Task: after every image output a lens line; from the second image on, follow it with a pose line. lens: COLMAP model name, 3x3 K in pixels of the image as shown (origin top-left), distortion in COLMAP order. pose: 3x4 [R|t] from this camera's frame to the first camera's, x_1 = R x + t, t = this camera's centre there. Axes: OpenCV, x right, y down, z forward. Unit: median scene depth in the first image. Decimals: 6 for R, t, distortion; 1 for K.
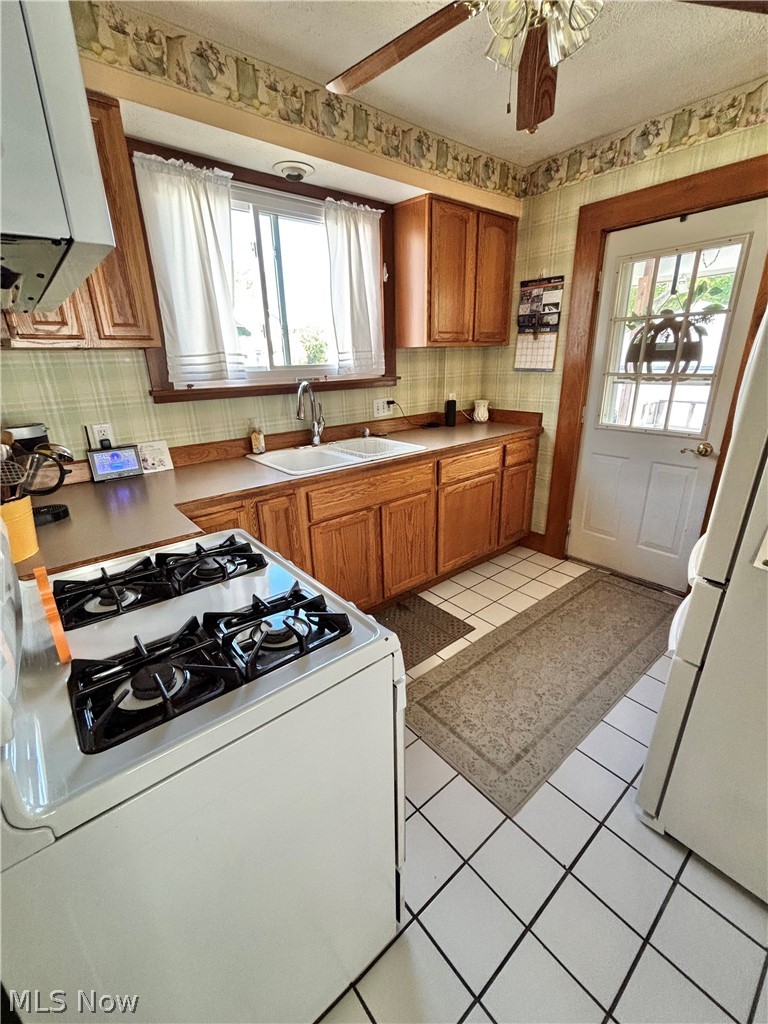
lens RADIAL K [[425.9, 0, 384.9], [0, 425.9, 506.8], [0, 0, 1]] dist [0.002141, 0.000425]
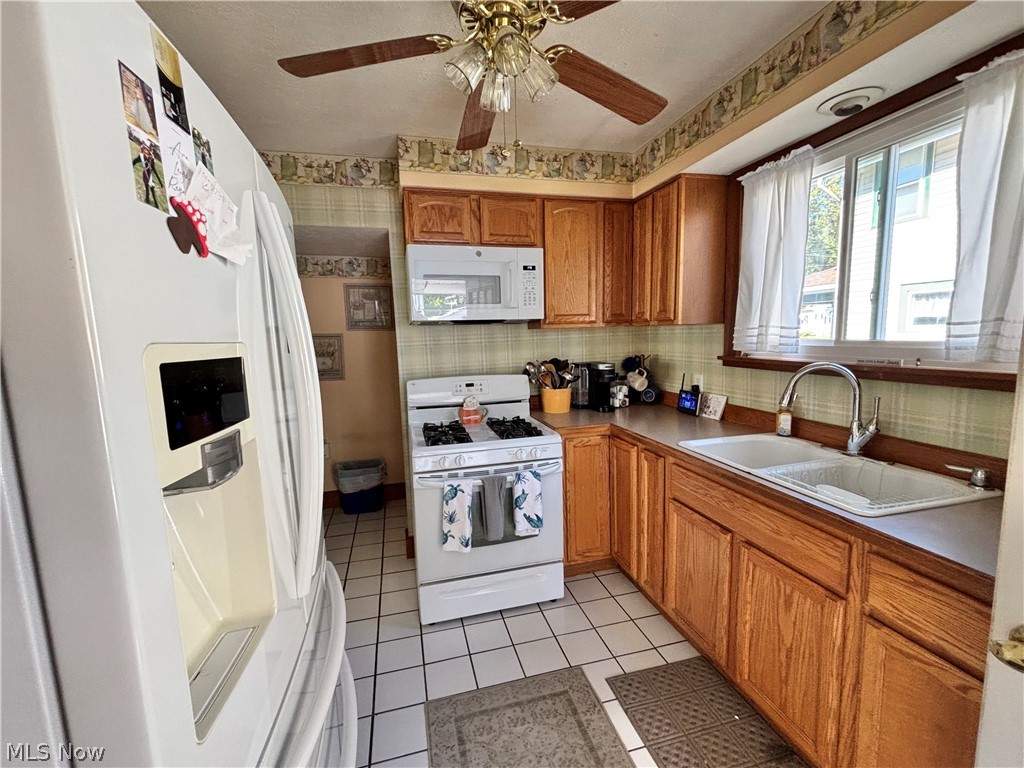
lens RADIAL K [[425.9, 0, 510.5], [0, 425.9, 387.9], [0, 0, 1]] dist [0.002141, 0.000425]
pose [[-0.405333, 0.143089, -0.902901, 0.824715], [-0.279138, 0.921132, 0.271290, -0.348966], [0.870510, 0.361996, -0.333424, 0.914559]]
